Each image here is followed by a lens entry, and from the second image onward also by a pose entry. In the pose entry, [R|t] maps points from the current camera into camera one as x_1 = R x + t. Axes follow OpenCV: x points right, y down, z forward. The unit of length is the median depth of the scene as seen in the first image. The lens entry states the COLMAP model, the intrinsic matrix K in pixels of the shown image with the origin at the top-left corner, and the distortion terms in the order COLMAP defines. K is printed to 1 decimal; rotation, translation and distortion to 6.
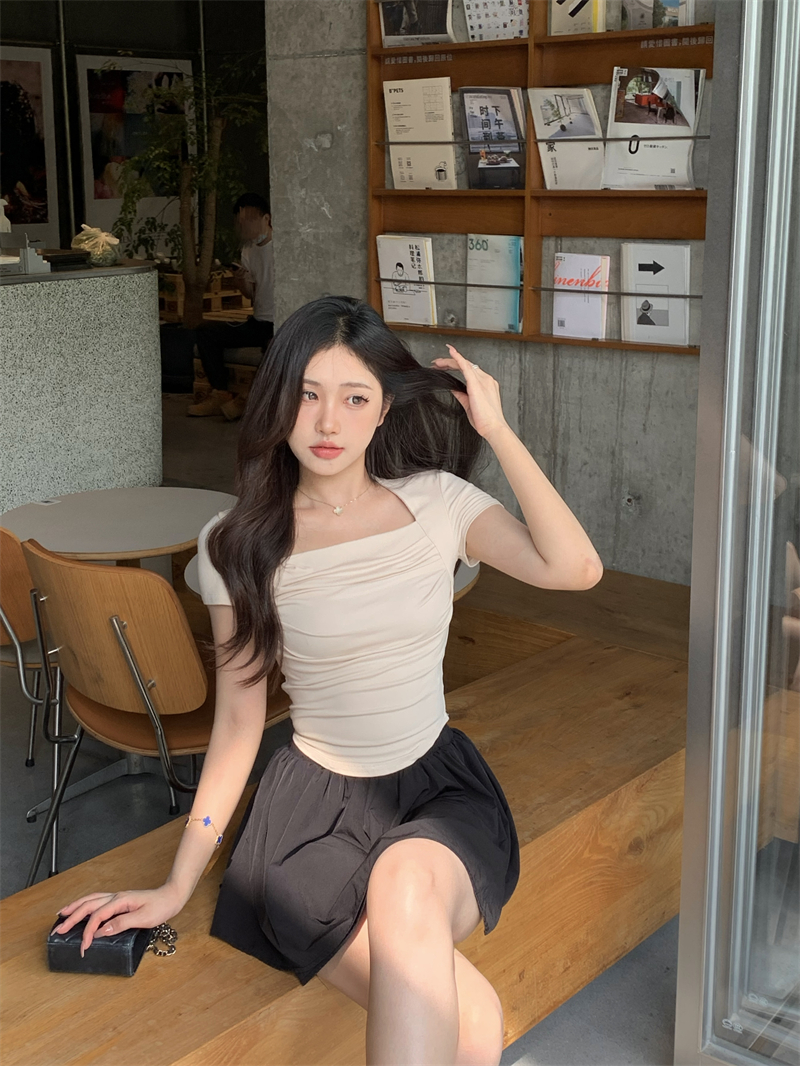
lens RADIAL K [[1505.2, 0, 374.0], [0, 1505.2, 531.1], [0, 0, 1]] dist [0.126741, -0.595679]
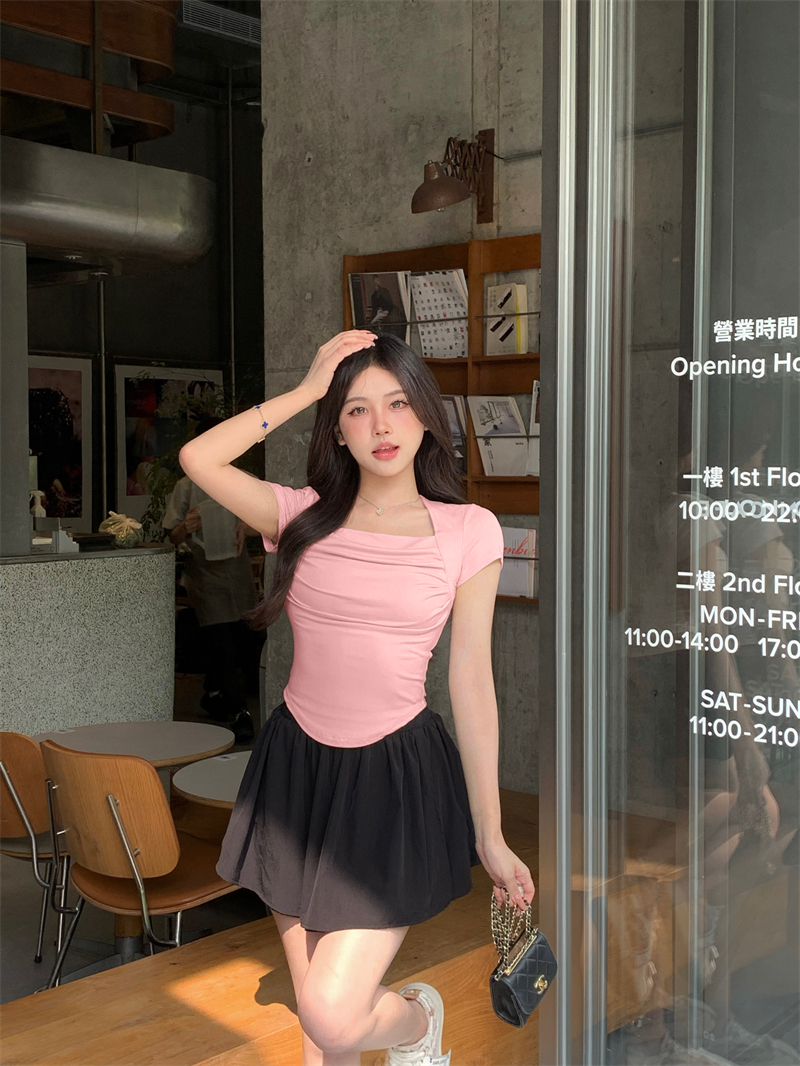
lens RADIAL K [[1477.9, 0, 400.0], [0, 1477.9, 533.0], [0, 0, 1]] dist [-0.039901, -0.064547]
pose [[0.999939, 0.009850, 0.004900, 0.033357], [-0.008727, 0.981393, -0.191810, 0.041023], [-0.006698, 0.191756, 0.981420, -0.135085]]
